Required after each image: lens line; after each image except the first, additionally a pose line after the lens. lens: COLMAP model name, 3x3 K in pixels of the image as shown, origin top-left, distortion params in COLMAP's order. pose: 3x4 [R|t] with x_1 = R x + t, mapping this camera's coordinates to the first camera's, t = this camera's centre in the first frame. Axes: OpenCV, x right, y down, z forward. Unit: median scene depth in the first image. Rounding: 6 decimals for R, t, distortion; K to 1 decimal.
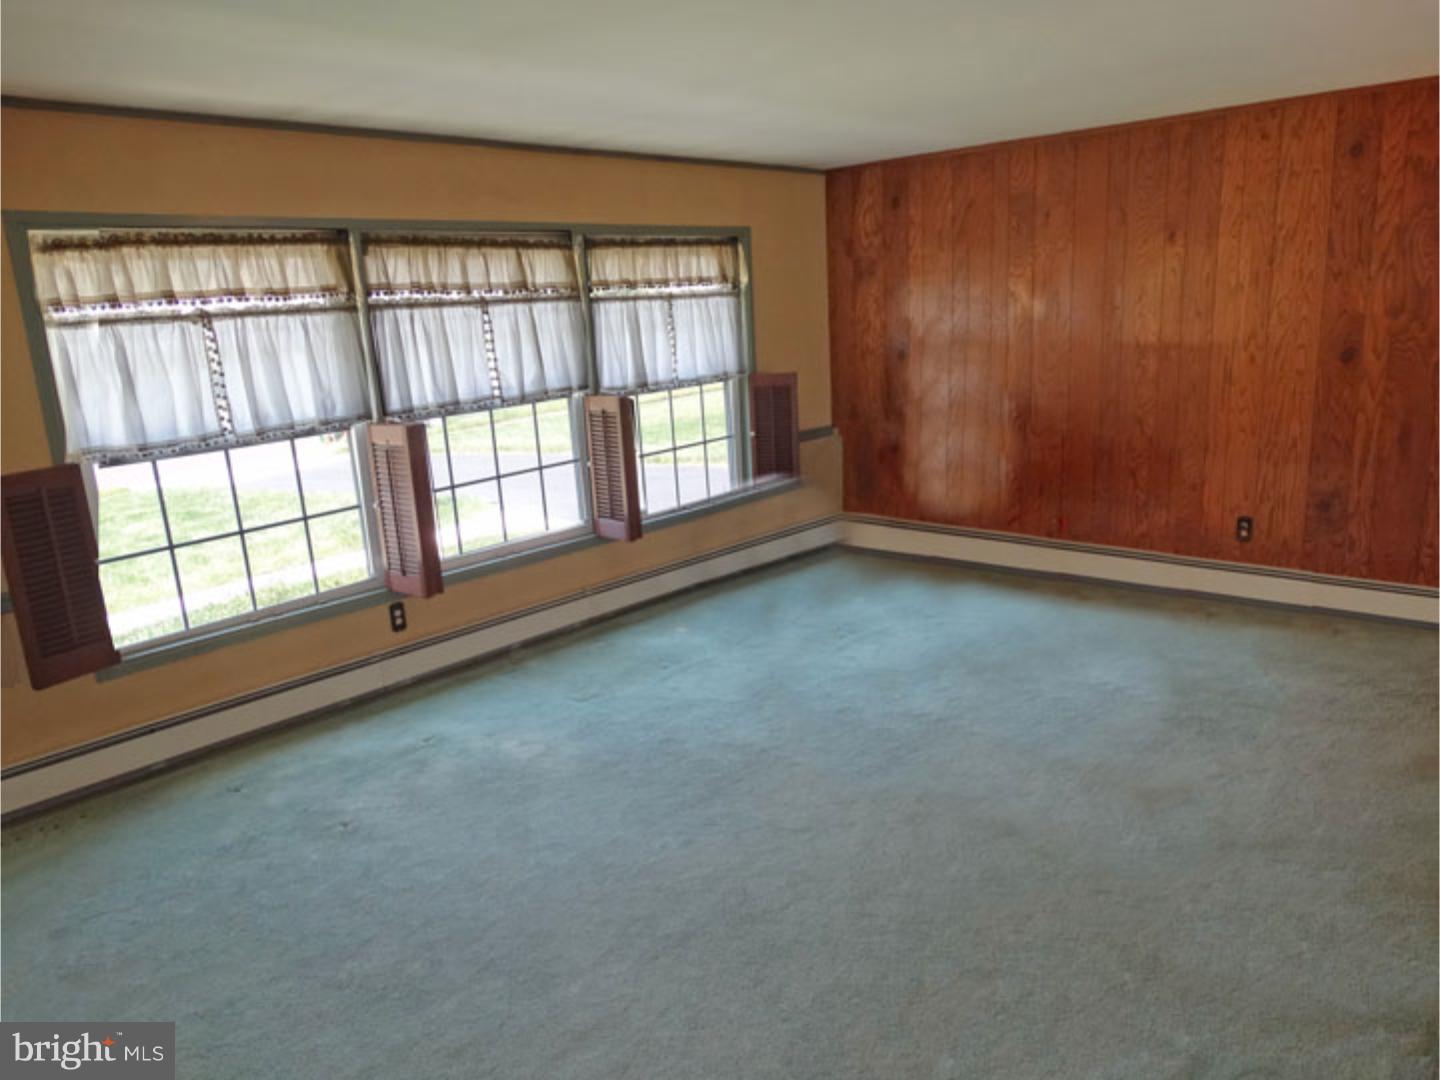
lens RADIAL K [[1023.2, 0, 721.4], [0, 1023.2, 540.2], [0, 0, 1]] dist [-0.010920, 0.002409]
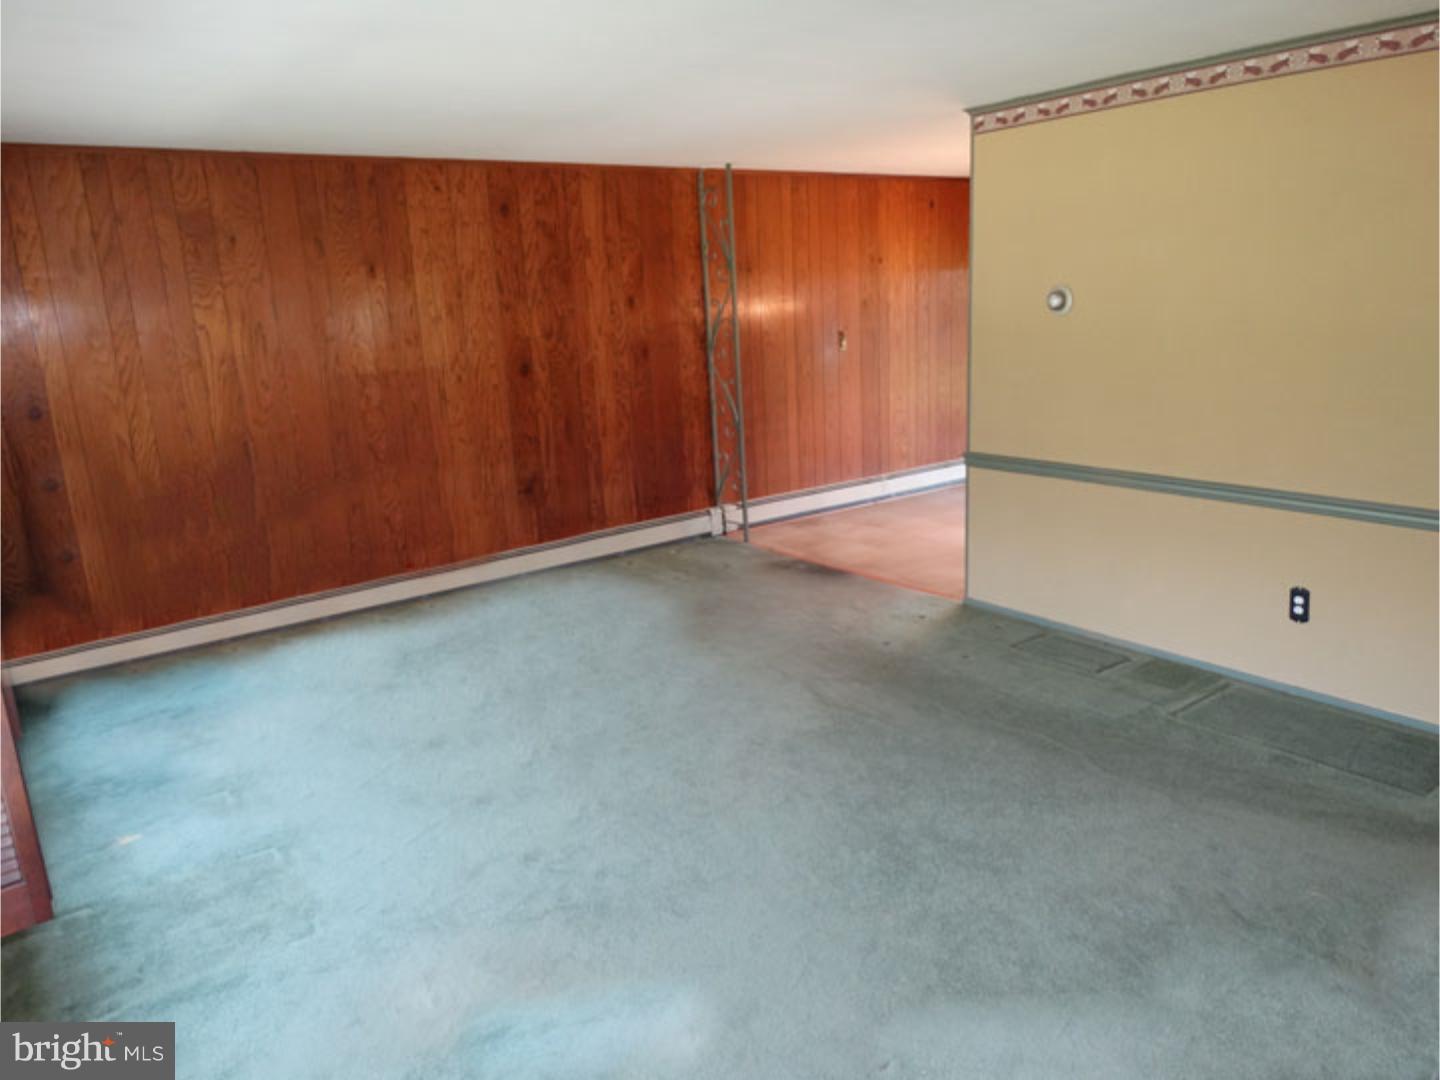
lens RADIAL K [[1023.2, 0, 719.7], [0, 1023.2, 547.9], [0, 0, 1]] dist [-0.010920, 0.002409]
pose [[0.173999, -0.194372, 0.965372, -0.627485], [0.264129, 0.953617, 0.144399, -0.089842], [-0.948662, 0.229858, 0.217267, 0.545877]]
